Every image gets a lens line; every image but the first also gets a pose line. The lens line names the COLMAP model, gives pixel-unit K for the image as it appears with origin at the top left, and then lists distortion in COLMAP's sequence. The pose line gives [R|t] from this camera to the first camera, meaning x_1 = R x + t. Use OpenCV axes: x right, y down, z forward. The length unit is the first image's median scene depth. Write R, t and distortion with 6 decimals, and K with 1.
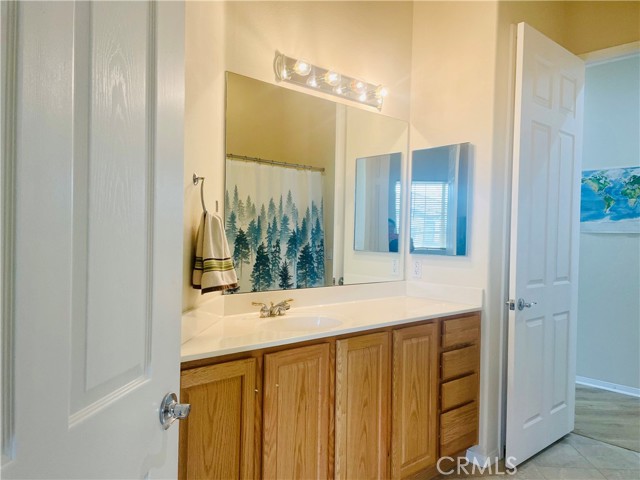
lens RADIAL K [[482.4, 0, 317.2], [0, 482.4, 243.3], [0, 0, 1]] dist [0.103410, -0.131786]
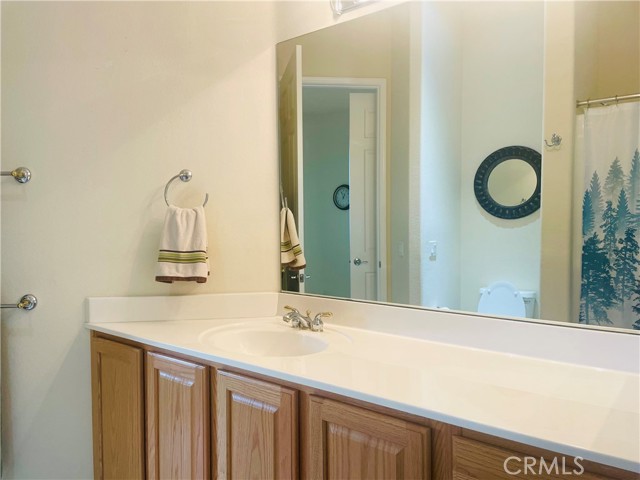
lens RADIAL K [[455.9, 0, 320.0], [0, 455.9, 240.0], [0, 0, 1]] dist [-0.003077, -0.000310]
pose [[0.199409, 0.021735, -0.979675, 0.391179], [-0.005311, 0.999763, 0.021099, -0.004053], [0.979902, 0.000996, 0.199478, 0.535433]]
